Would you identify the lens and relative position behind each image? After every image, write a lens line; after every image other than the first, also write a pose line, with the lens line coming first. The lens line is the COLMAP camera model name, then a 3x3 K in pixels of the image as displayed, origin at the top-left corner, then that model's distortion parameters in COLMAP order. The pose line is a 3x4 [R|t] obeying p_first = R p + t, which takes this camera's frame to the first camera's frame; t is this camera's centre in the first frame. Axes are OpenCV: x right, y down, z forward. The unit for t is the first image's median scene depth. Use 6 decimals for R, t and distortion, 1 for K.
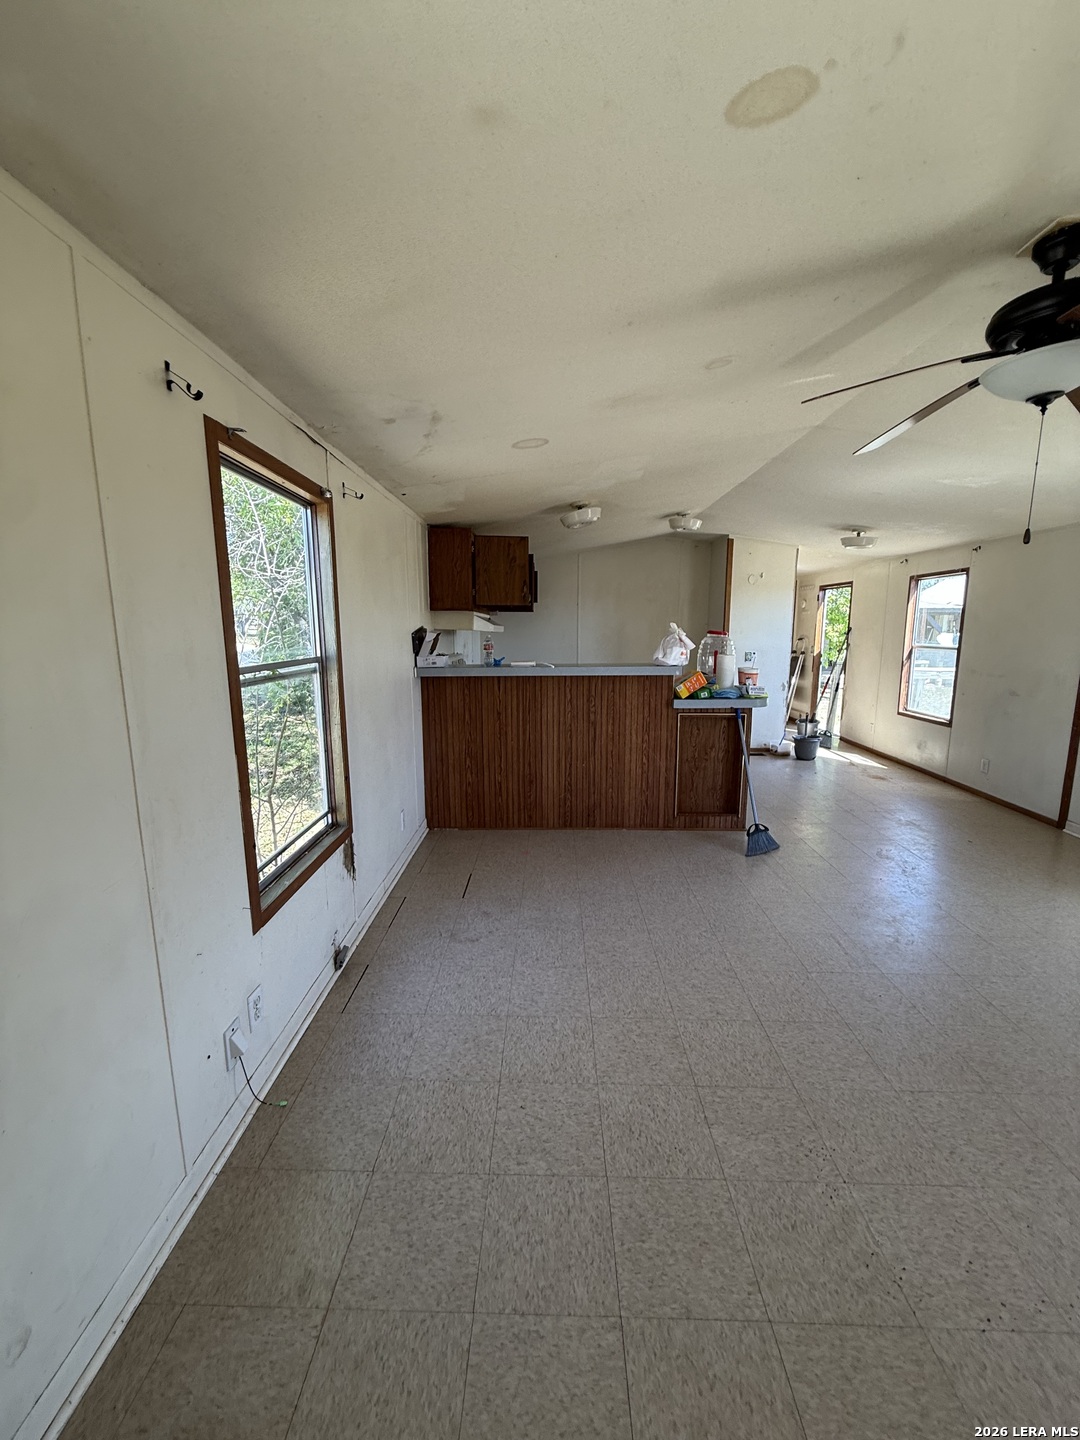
lens RADIAL K [[571.9, 0, 542.6], [0, 571.9, 718.0], [0, 0, 1]] dist [0.000711, 0.000220]
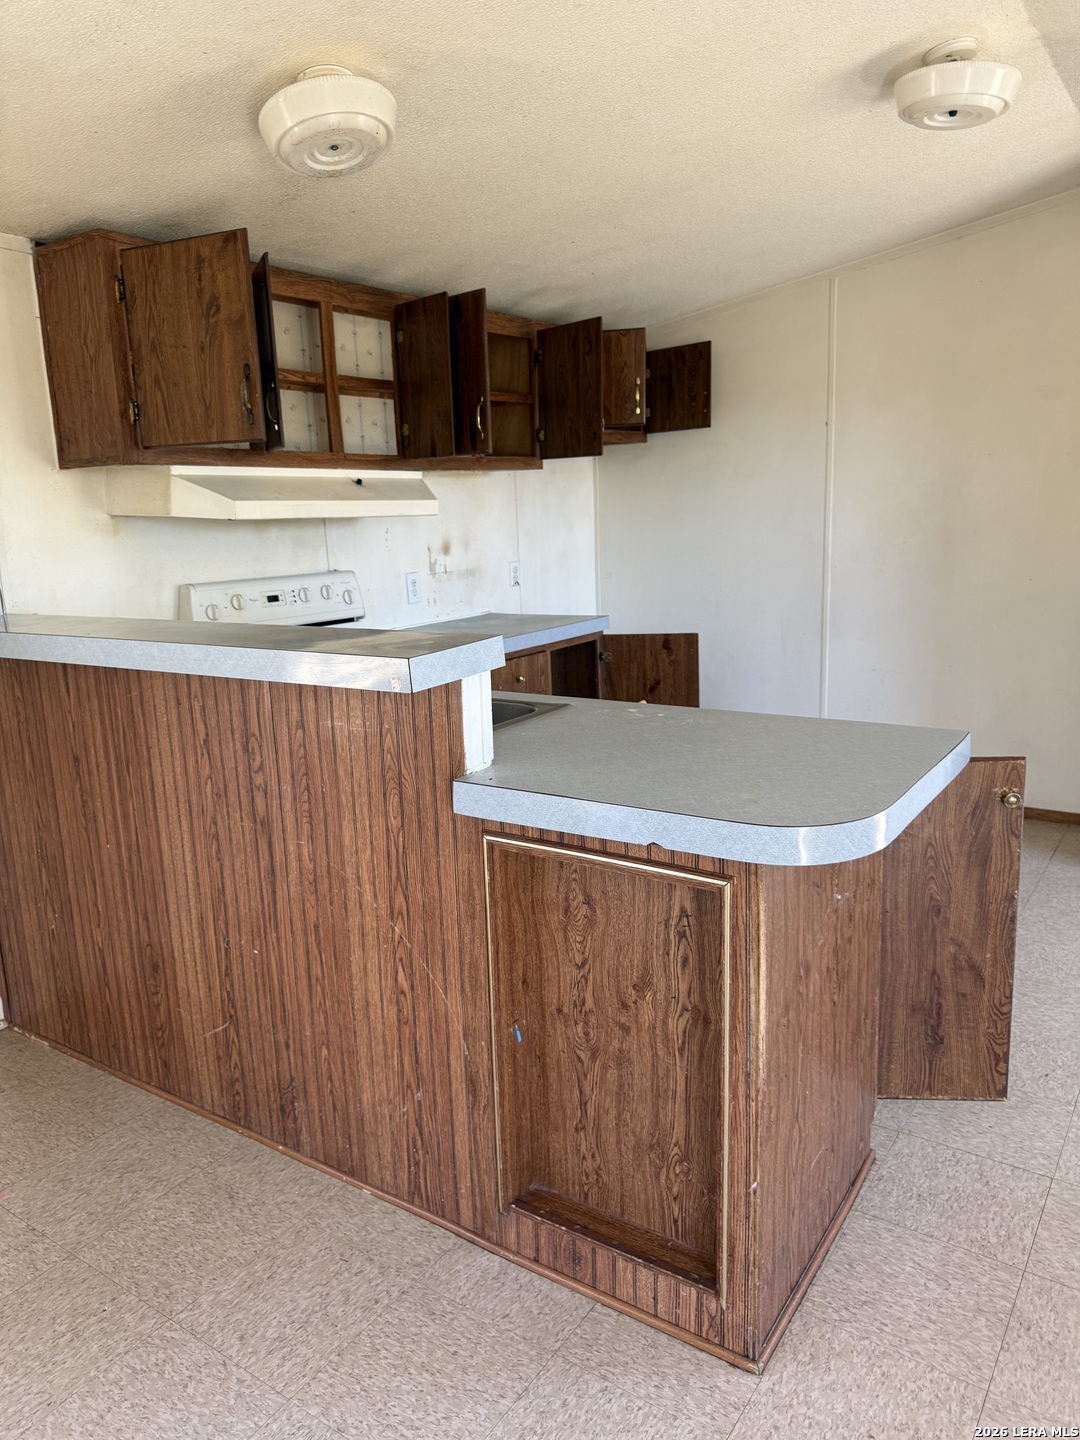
lens RADIAL K [[1019.9, 0, 540.0], [0, 1019.9, 720.0], [0, 0, 1]] dist [0.070922, -0.111177]
pose [[0.839633, 0.085900, -0.536319, 0.490293], [-0.056146, 0.995852, 0.071602, -0.091491], [0.540245, -0.030007, 0.840973, 0.618633]]
